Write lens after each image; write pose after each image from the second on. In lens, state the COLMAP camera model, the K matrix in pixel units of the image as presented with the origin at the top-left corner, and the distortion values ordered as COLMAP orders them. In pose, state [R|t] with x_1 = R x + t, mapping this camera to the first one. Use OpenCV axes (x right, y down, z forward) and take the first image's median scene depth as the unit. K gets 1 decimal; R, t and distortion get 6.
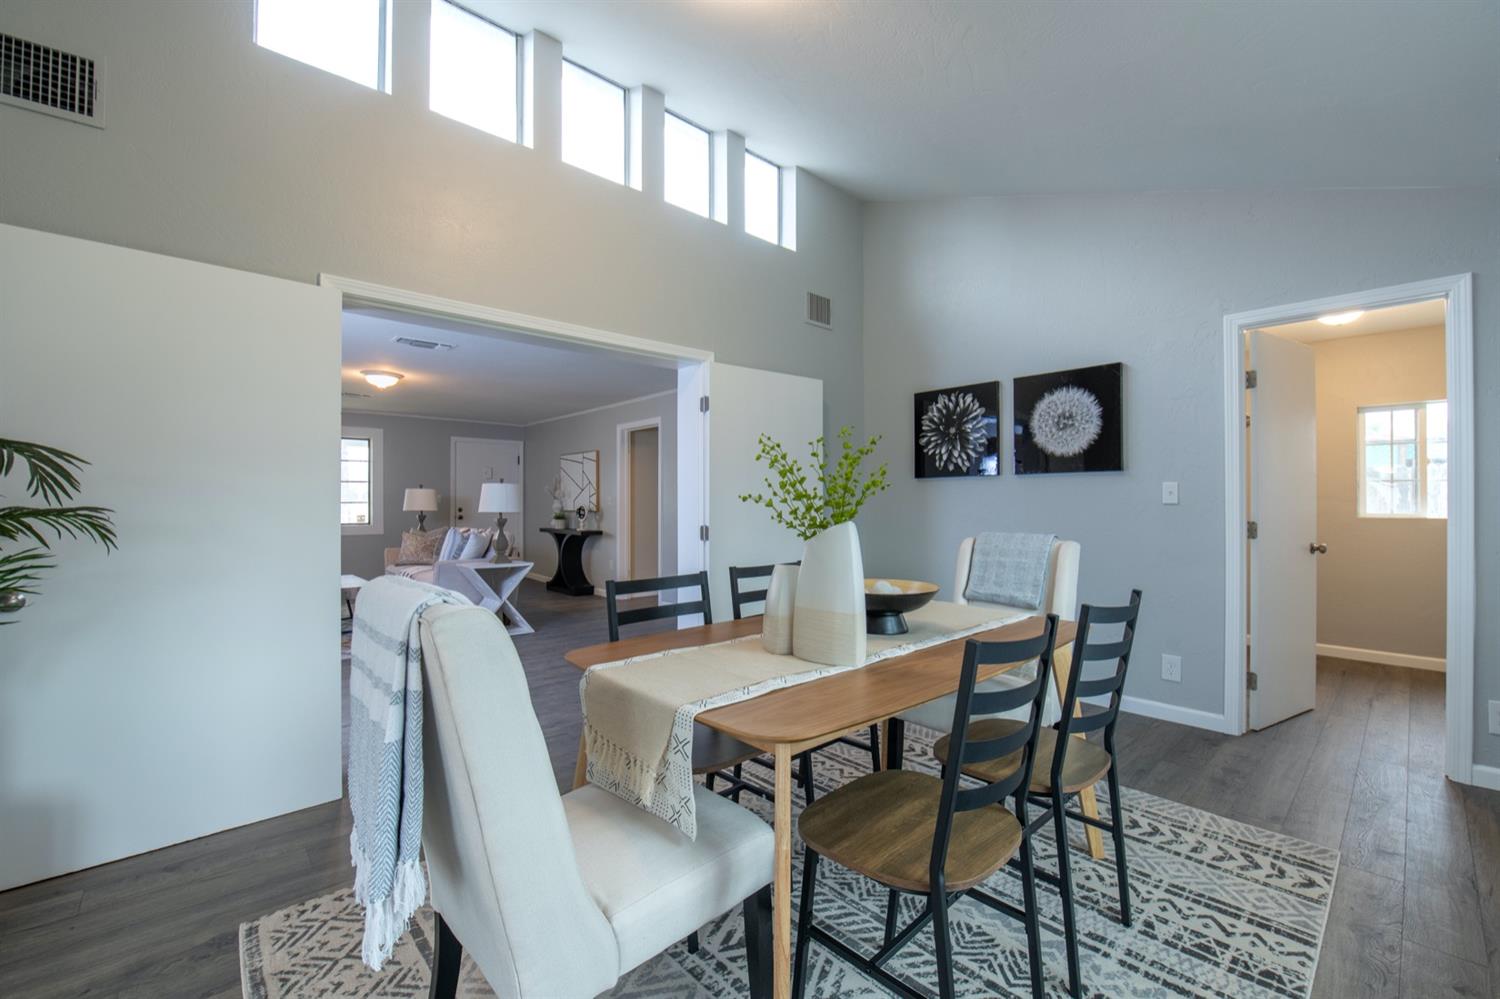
lens RADIAL K [[606.7, 0, 747.6], [0, 606.7, 502.3], [0, 0, 1]] dist [-0.007682, -0.001726]
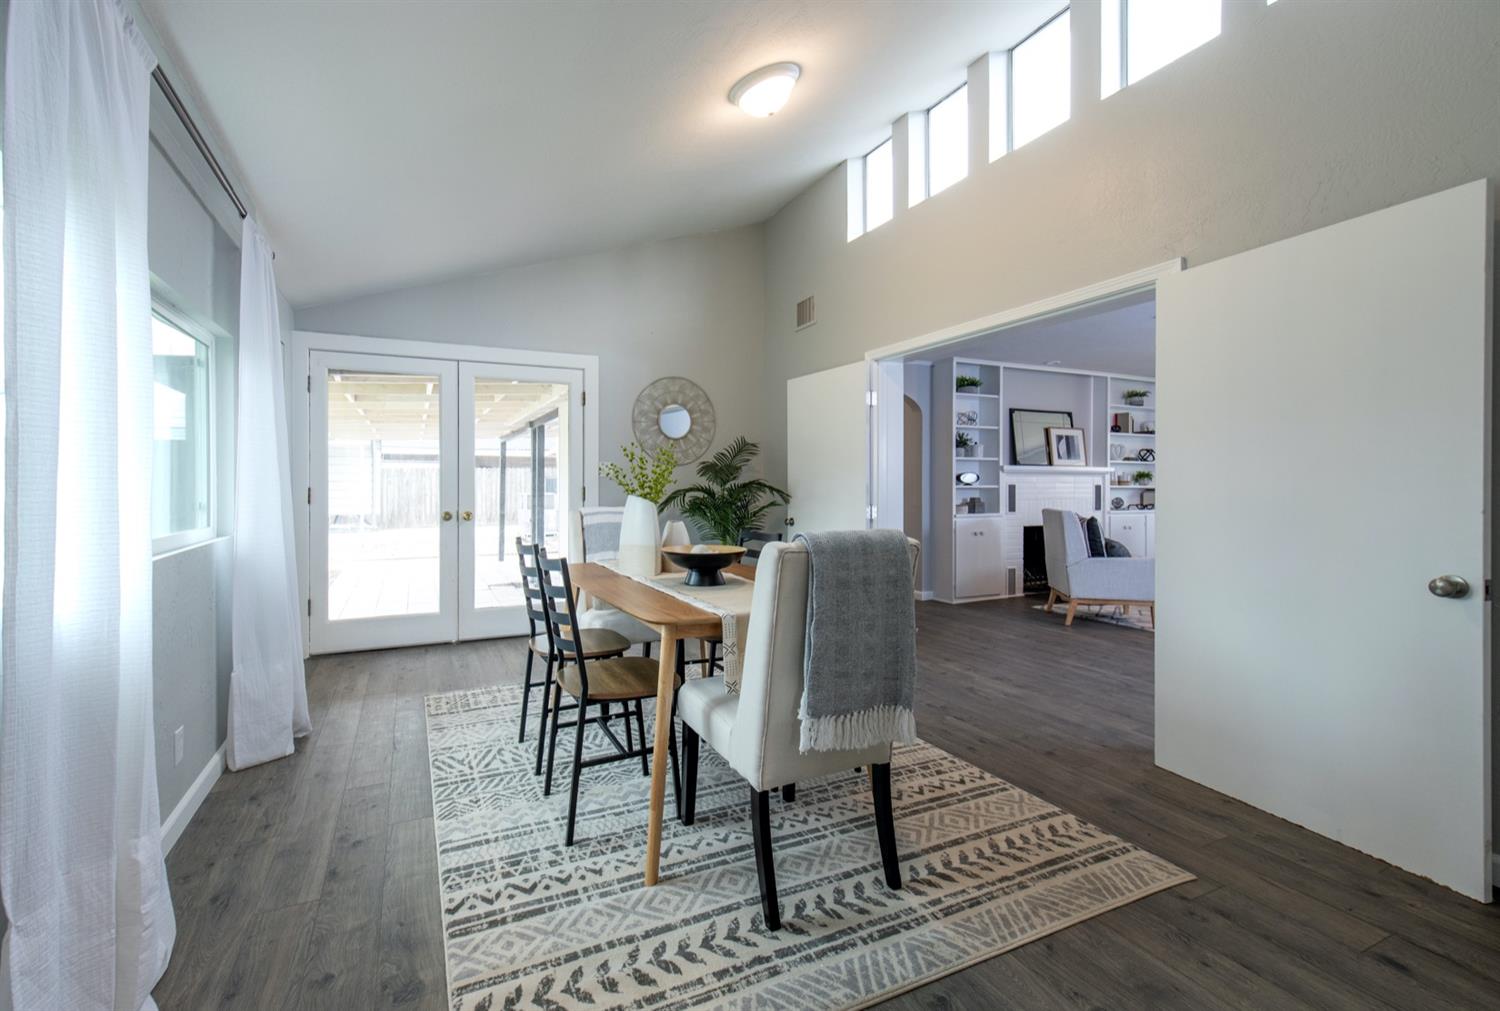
lens RADIAL K [[647.9, 0, 737.7], [0, 647.9, 495.8], [0, 0, 1]] dist [0.000014, -0.000184]
pose [[-0.264958, 0.009160, -0.964216, 1.756357], [0.008230, 0.999940, 0.007238, 0.024114], [0.964225, -0.006018, -0.265017, 1.664000]]
